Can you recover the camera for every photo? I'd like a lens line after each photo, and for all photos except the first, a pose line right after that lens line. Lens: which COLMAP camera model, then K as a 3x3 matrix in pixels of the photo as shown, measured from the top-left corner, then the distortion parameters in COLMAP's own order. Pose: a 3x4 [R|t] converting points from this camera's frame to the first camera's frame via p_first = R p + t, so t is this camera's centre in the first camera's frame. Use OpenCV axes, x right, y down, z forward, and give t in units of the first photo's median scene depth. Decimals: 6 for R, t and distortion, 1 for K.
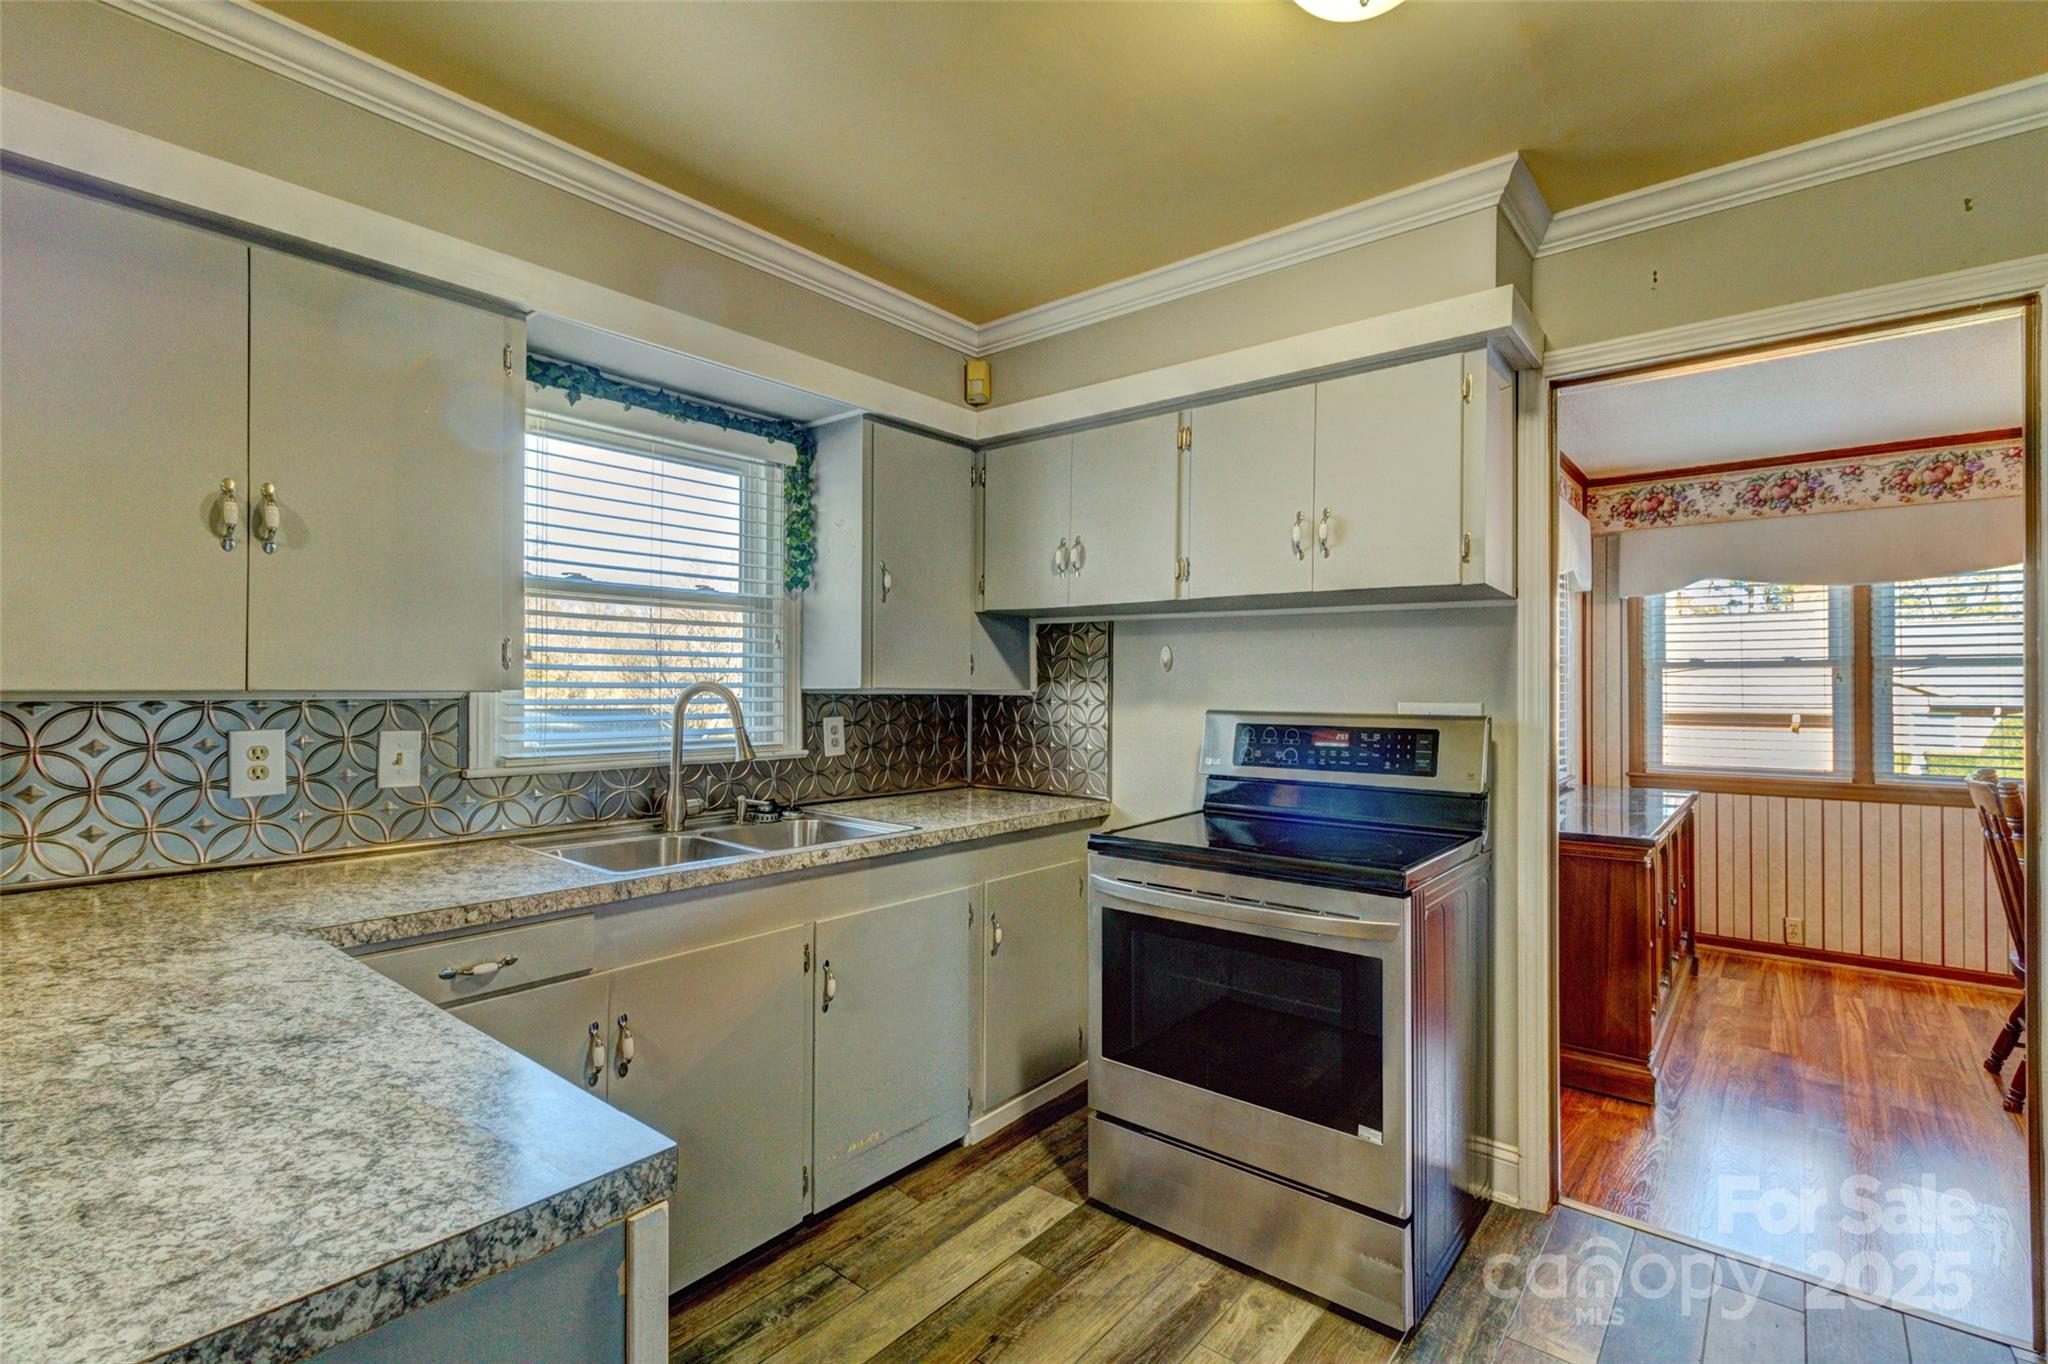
lens RADIAL K [[942.0, 0, 1024.0], [0, 942.0, 682.0], [0, 0, 1]] dist [0.003546, 0.000307]
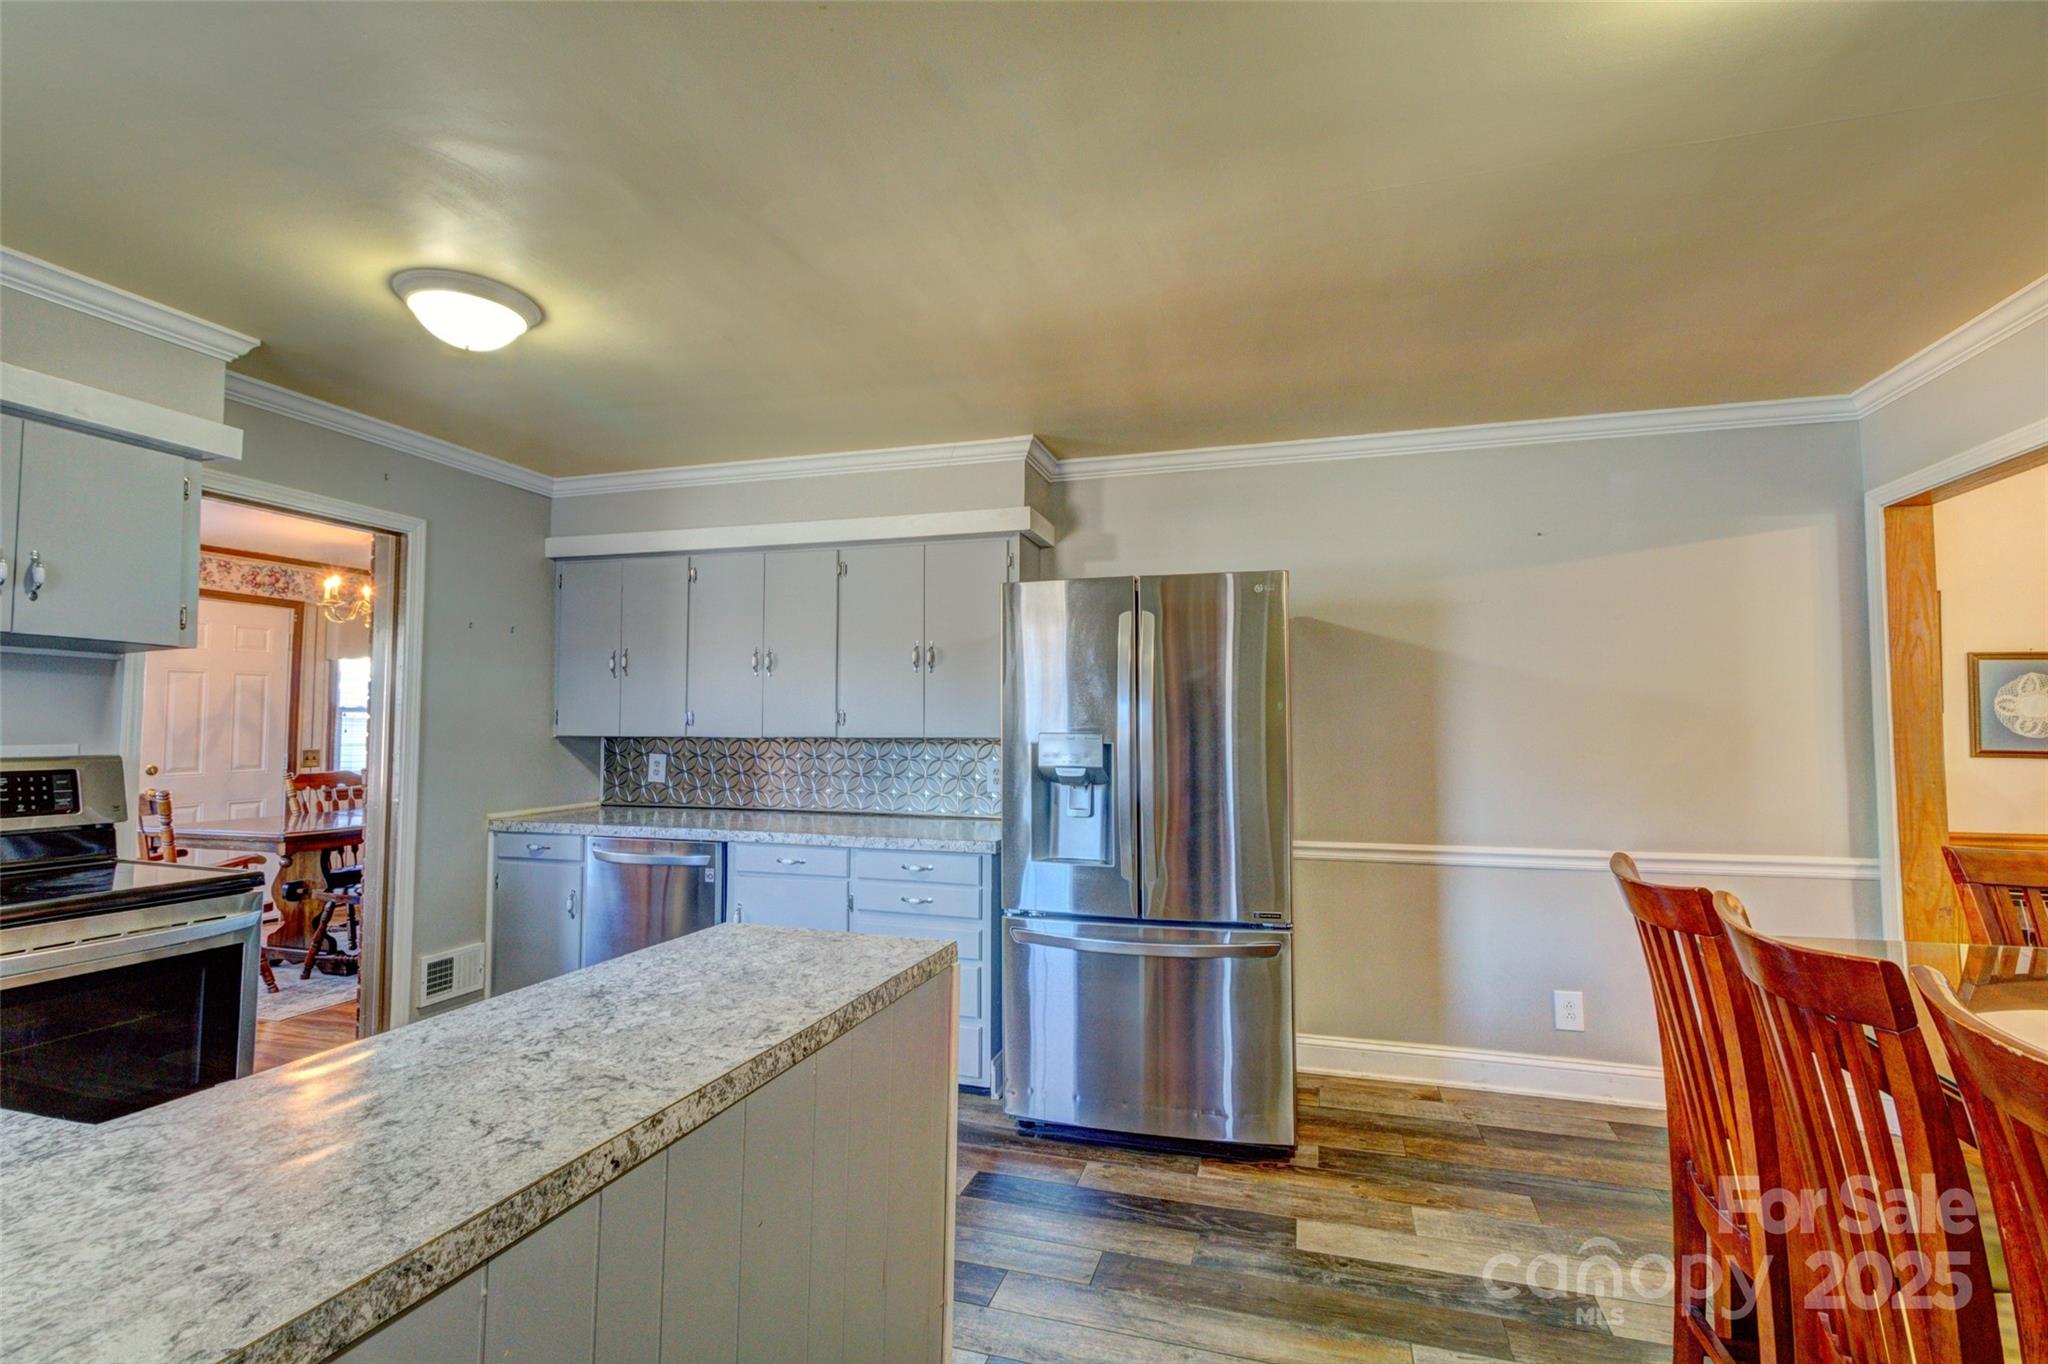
lens RADIAL K [[941.7, 0, 1024.0], [0, 941.7, 682.0], [0, 0, 1]] dist [-0.010450, 0.000019]
pose [[-0.375963, 0.038734, 0.925825, -0.793162], [-0.008502, 0.998940, -0.045246, -0.008723], [-0.926596, -0.024882, -0.375235, 0.324838]]
